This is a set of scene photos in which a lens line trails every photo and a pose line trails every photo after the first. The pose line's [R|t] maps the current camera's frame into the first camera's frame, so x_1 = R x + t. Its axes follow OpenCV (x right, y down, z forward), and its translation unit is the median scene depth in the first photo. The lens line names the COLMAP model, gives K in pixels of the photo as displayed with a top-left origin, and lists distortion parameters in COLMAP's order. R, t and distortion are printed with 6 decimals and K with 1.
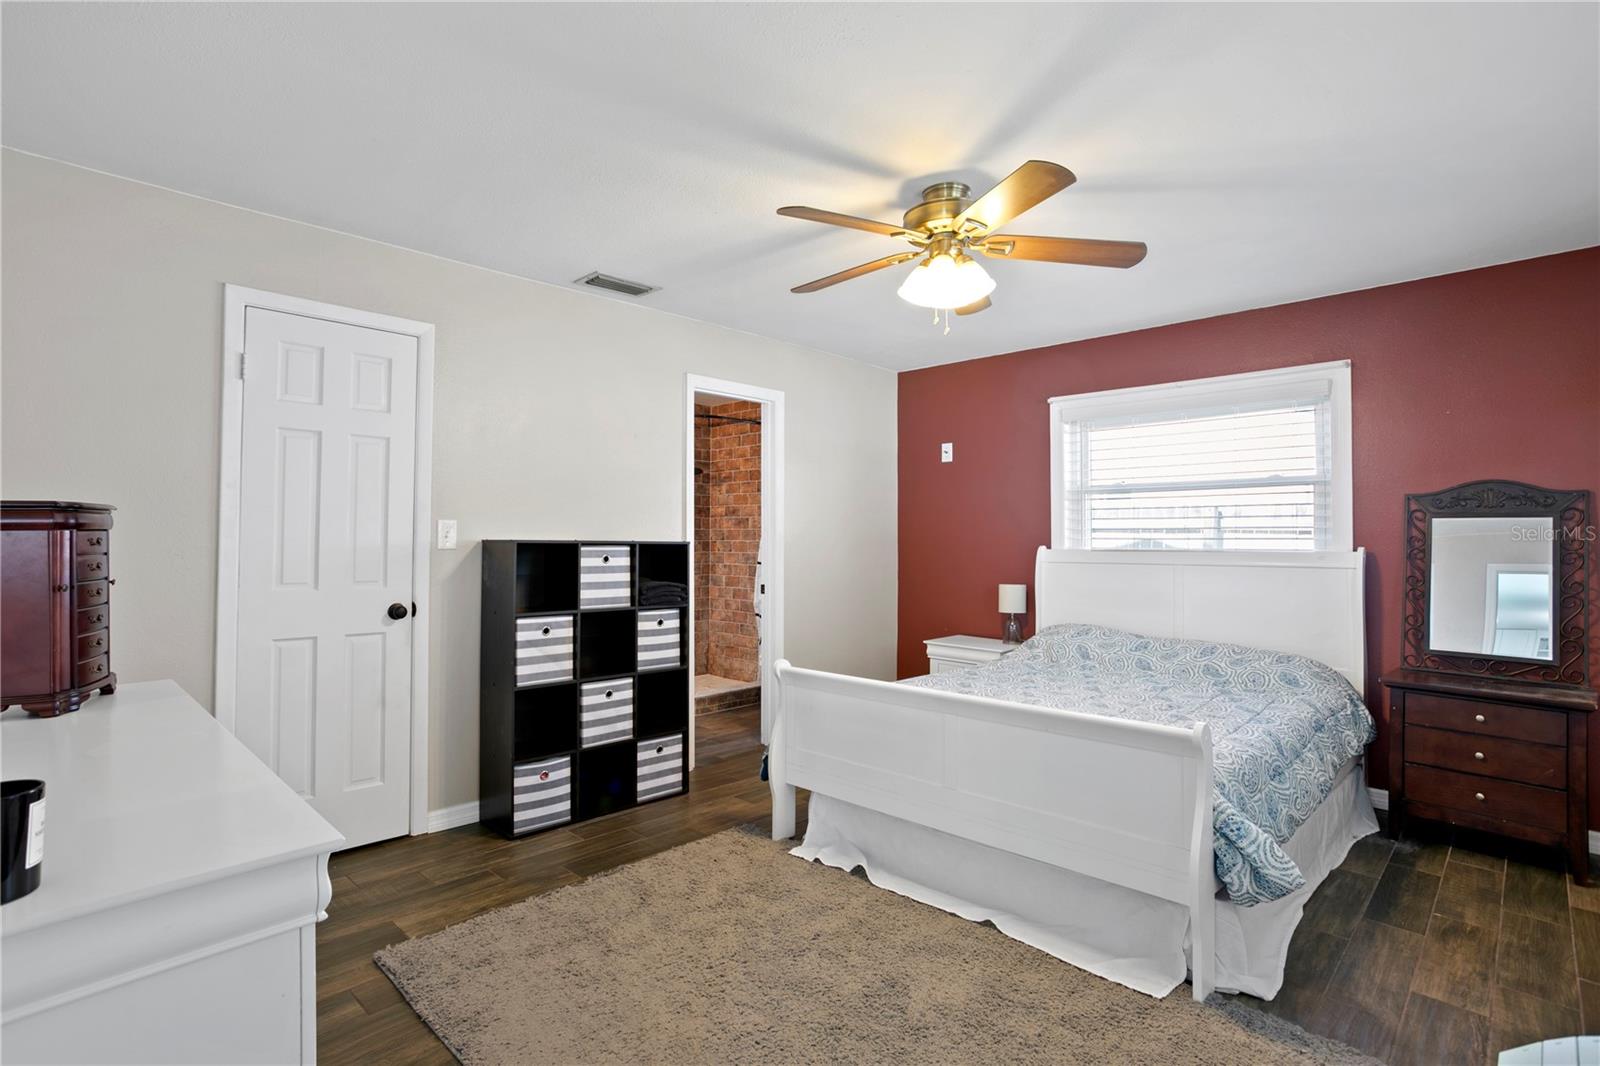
lens RADIAL K [[777.0, 0, 775.6], [0, 777.0, 537.1], [0, 0, 1]] dist [-0.065191, 0.049906]
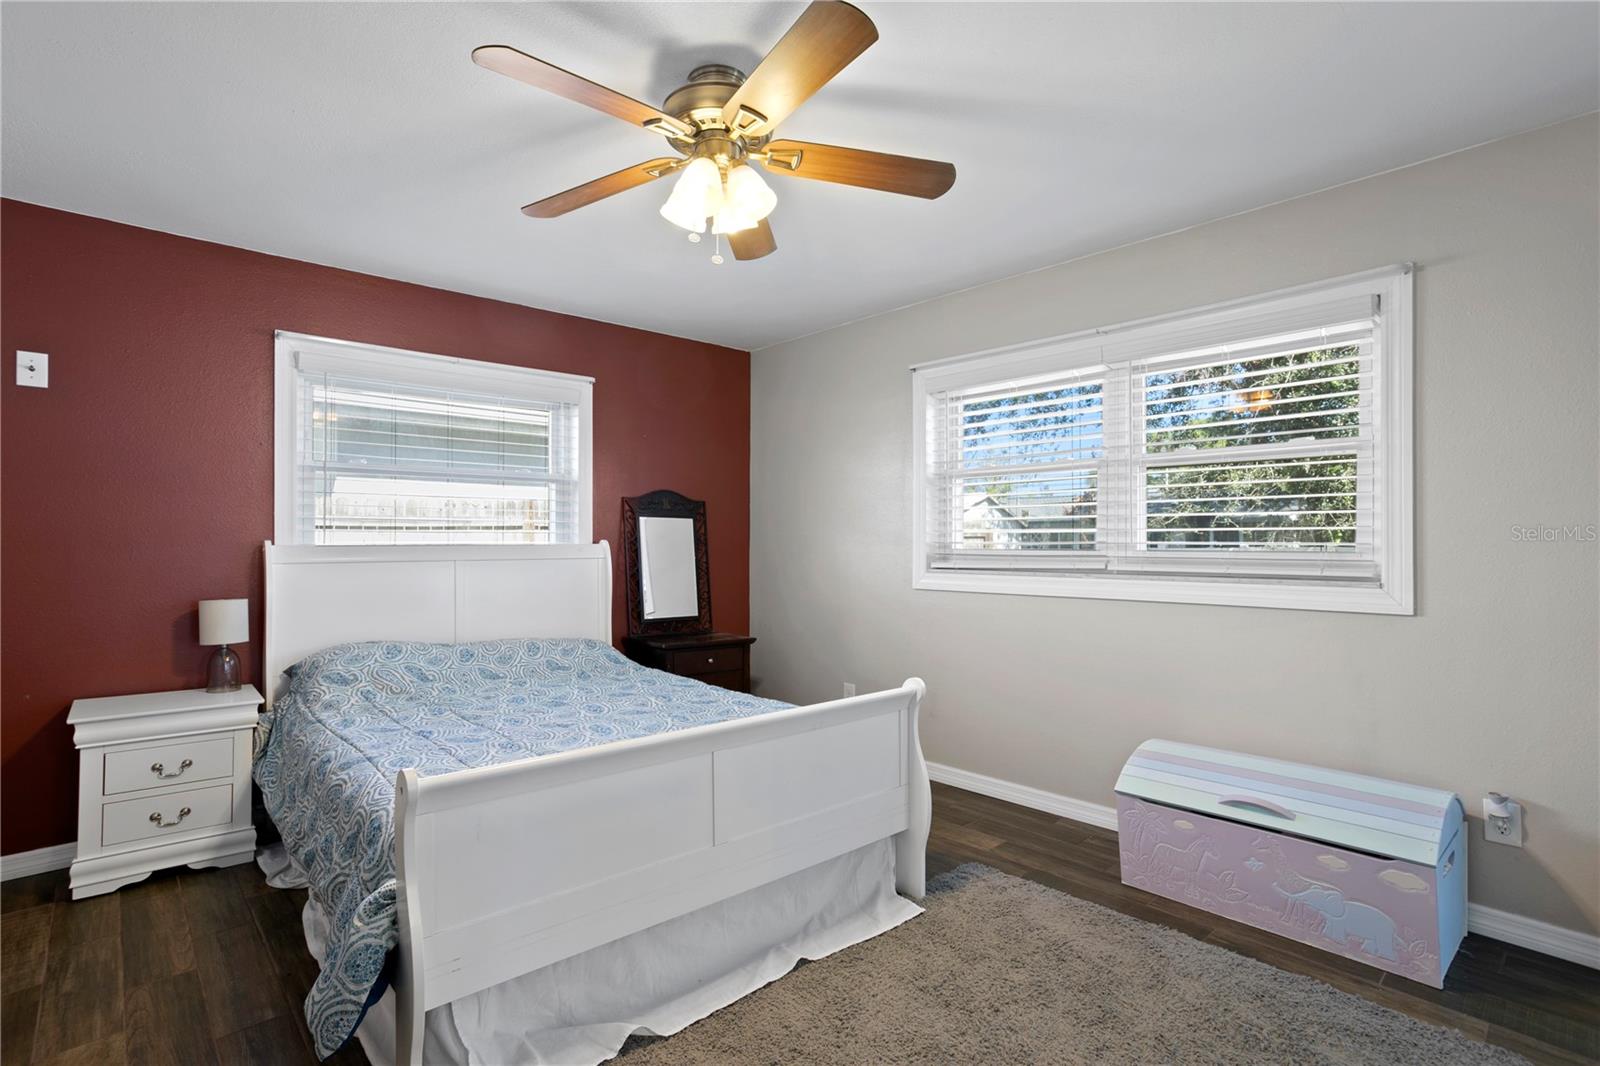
lens RADIAL K [[777.0, 0, 775.6], [0, 777.0, 537.1], [0, 0, 1]] dist [-0.065191, 0.049906]
pose [[0.058385, 0.000131, 0.998294, -0.431894], [-0.004181, 0.999991, 0.000113, 0.008384], [-0.998285, -0.004181, 0.058385, 0.693648]]
